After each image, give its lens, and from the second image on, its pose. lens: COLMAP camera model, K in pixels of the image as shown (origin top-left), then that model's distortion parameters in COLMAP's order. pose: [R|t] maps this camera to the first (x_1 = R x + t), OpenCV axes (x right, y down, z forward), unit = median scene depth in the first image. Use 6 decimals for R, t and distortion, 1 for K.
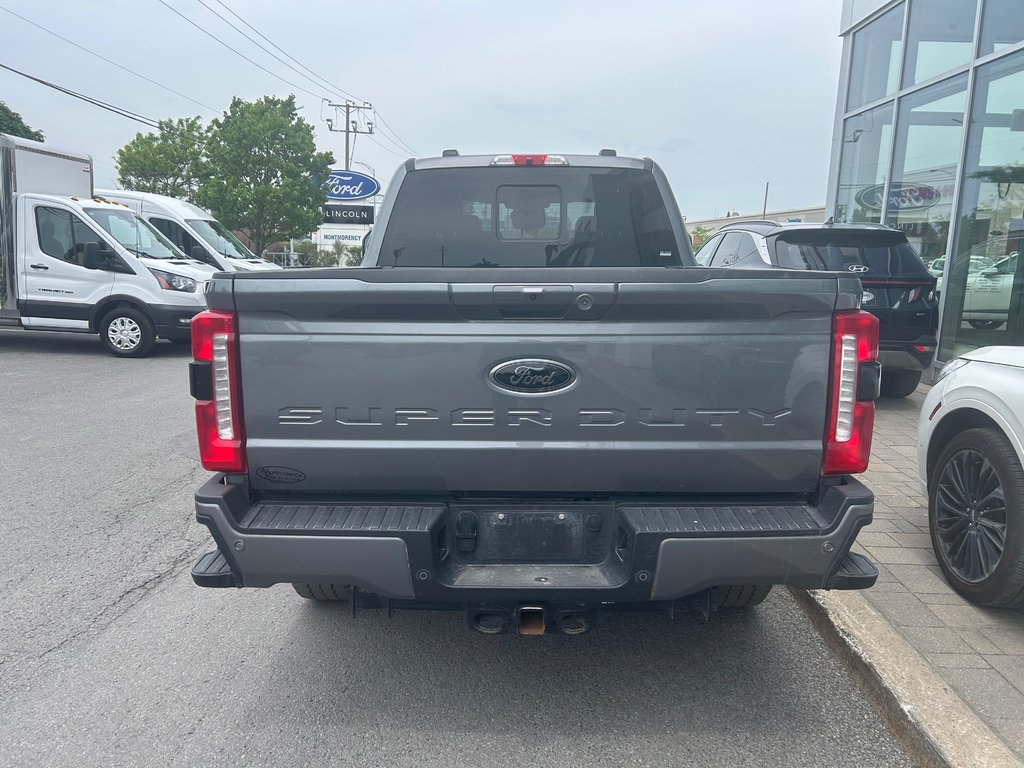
lens RADIAL K [[774.6, 0, 508.0], [0, 774.6, 380.1], [0, 0, 1]] dist [0.000780, -0.005532]
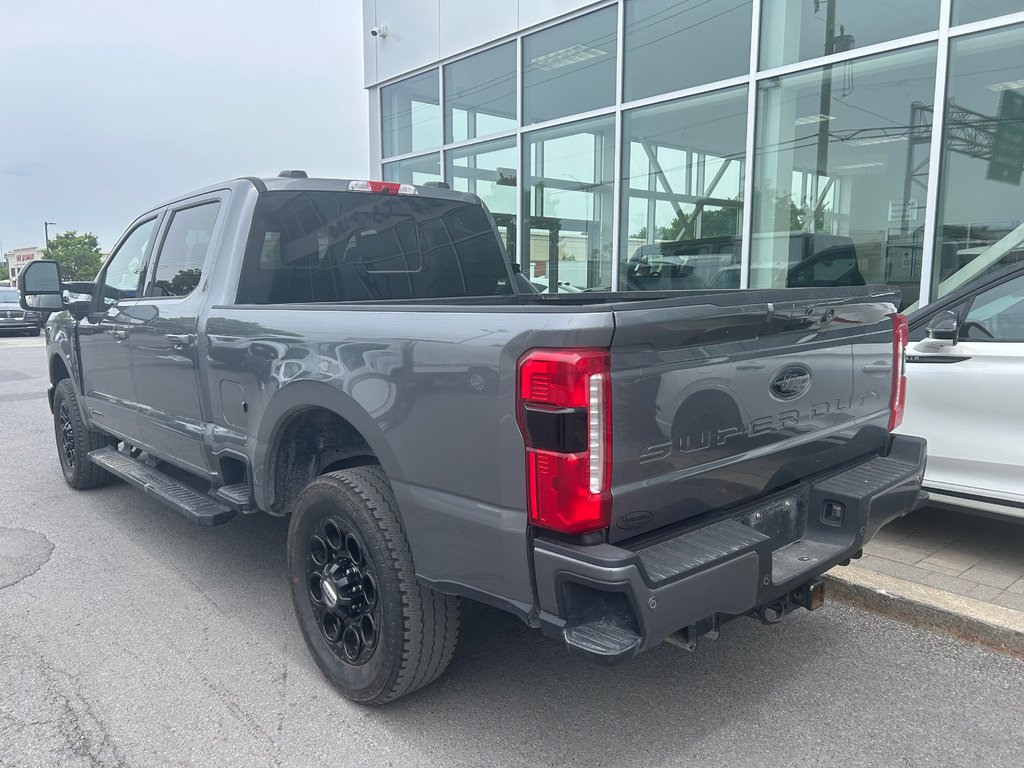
lens RADIAL K [[774.6, 0, 508.0], [0, 774.6, 380.1], [0, 0, 1]] dist [0.000780, -0.005532]
pose [[0.734354, -0.102406, 0.670997, -0.998638], [0.131902, 0.991239, 0.006923, -0.069846], [-0.665827, 0.083422, 0.741428, 0.406177]]
